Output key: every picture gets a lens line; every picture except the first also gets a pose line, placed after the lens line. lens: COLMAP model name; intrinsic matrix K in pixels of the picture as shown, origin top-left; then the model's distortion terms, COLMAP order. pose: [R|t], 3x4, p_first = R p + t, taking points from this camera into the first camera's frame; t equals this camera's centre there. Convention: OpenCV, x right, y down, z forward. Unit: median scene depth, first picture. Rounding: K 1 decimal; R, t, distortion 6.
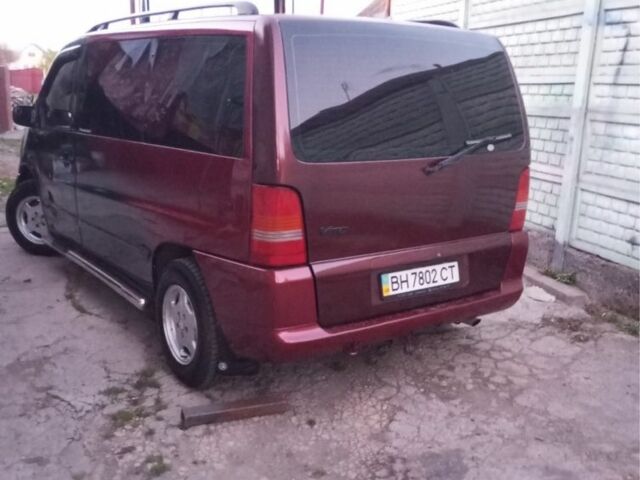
lens RADIAL K [[662.0, 0, 323.0], [0, 662.0, 243.8], [0, 0, 1]] dist [0.004757, -0.008243]
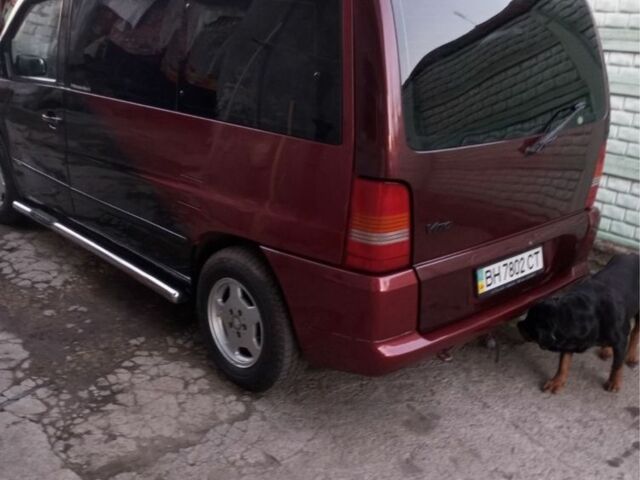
lens RADIAL K [[662.0, 0, 323.0], [0, 662.0, 243.8], [0, 0, 1]] dist [0.004757, -0.008243]
pose [[0.994219, -0.024389, 0.104561, -0.194504], [0.013034, 0.994072, 0.107936, -0.080787], [-0.106573, -0.105949, 0.988644, 0.131693]]
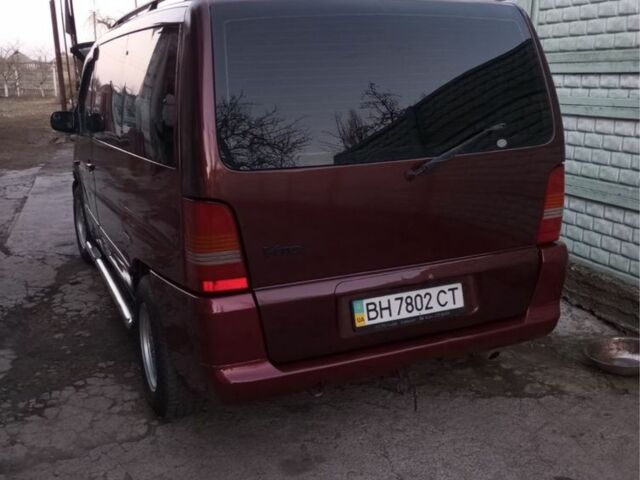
lens RADIAL K [[662.0, 0, 323.0], [0, 662.0, 243.8], [0, 0, 1]] dist [0.004757, -0.008243]
pose [[0.981585, -0.002266, -0.191013, 0.194035], [0.004713, 0.999913, 0.012356, -0.033280], [0.190968, -0.013029, 0.981510, 0.160841]]
